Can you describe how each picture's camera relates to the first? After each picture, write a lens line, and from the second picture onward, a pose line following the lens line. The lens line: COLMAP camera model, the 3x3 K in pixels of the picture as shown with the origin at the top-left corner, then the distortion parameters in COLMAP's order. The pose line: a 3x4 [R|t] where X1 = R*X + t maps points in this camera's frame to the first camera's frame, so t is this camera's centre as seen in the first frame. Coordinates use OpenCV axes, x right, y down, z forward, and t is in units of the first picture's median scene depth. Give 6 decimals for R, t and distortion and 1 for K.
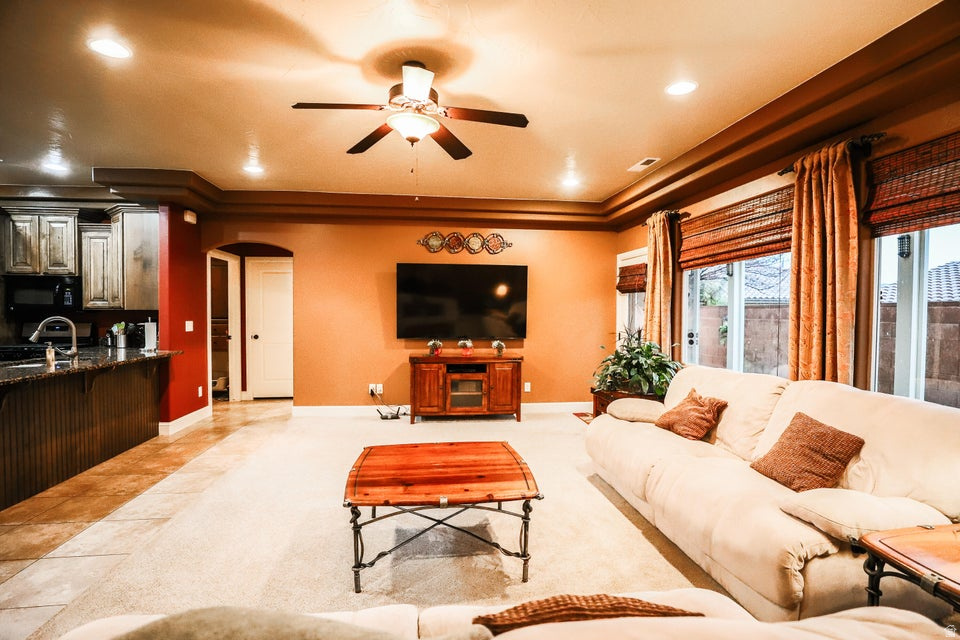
lens RADIAL K [[473.0, 0, 473.2], [0, 473.0, 323.4], [0, 0, 1]] dist [-0.040221, 0.008588]
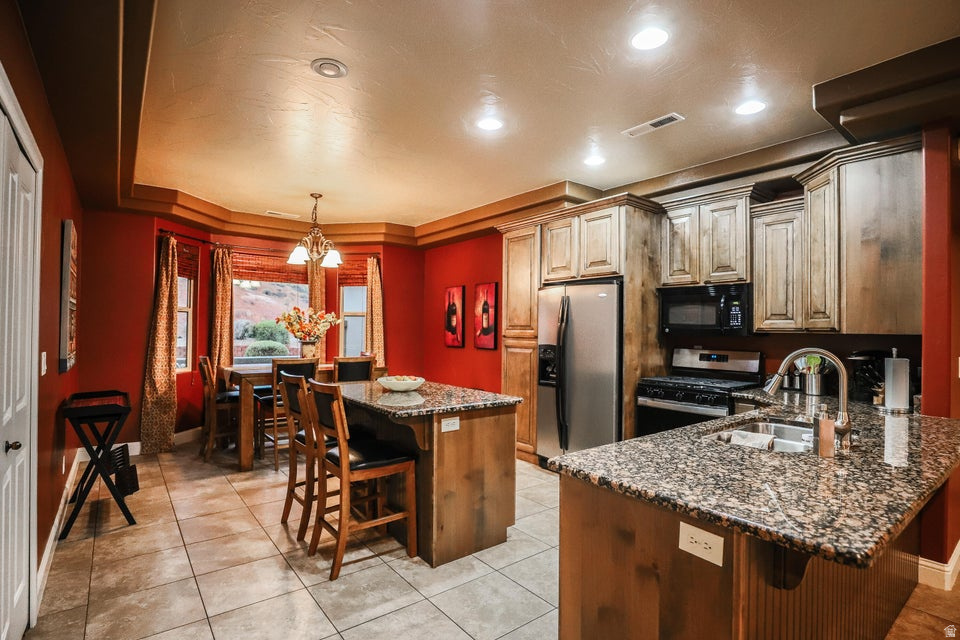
lens RADIAL K [[473.0, 0, 495.1], [0, 473.0, 324.1], [0, 0, 1]] dist [-0.040221, 0.008588]
pose [[0.531136, -0.007078, -0.847257, -0.483161], [-0.026439, 0.999340, -0.024923, -0.015451], [0.846874, 0.035638, 0.530598, 0.326007]]
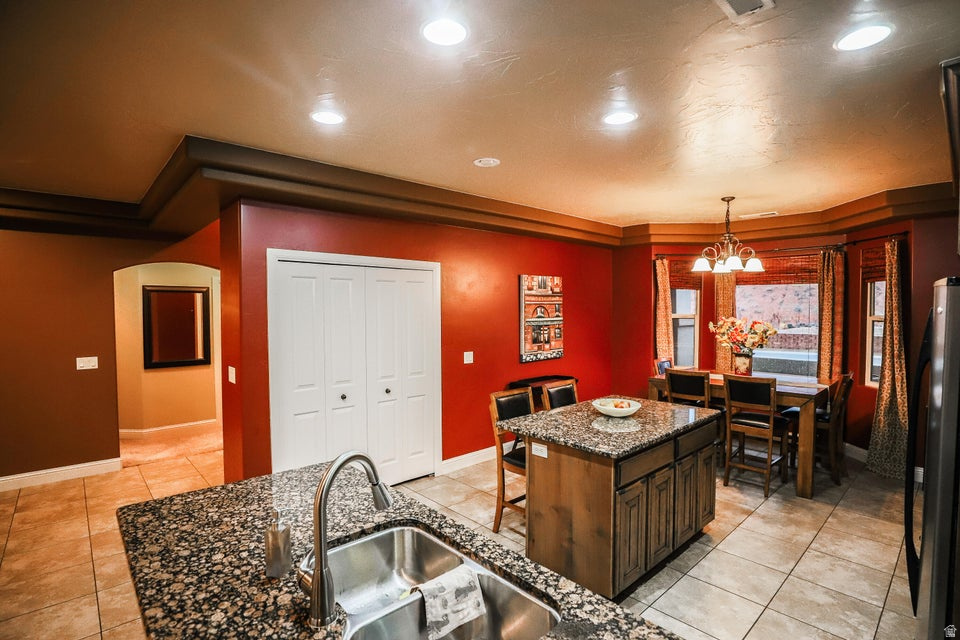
lens RADIAL K [[473.0, 0, 484.8], [0, 473.0, 320.8], [0, 0, 1]] dist [-0.040221, 0.008588]
pose [[-0.812513, 0.014613, -0.582759, -0.581732], [-0.012720, 0.999003, 0.042786, -0.089574], [0.582804, 0.042177, -0.811518, 0.966373]]
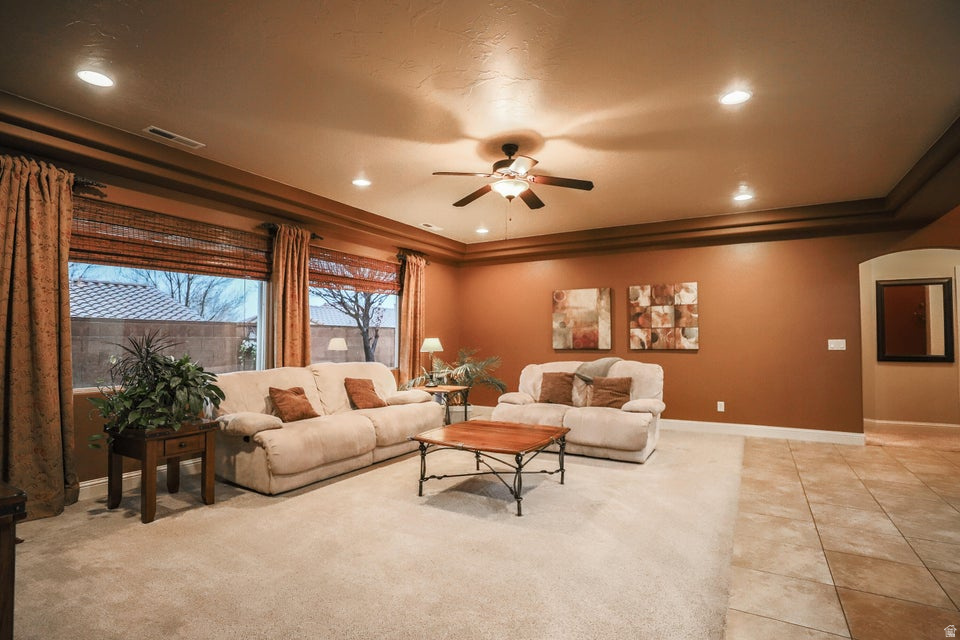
lens RADIAL K [[473.0, 0, 479.6], [0, 473.0, 316.7], [0, 0, 1]] dist [-0.040221, 0.008588]
pose [[-0.799187, 0.021303, 0.600704, -0.459045], [0.008347, 0.999669, -0.024346, -0.003259], [-0.601024, -0.014443, -0.799101, 1.118220]]
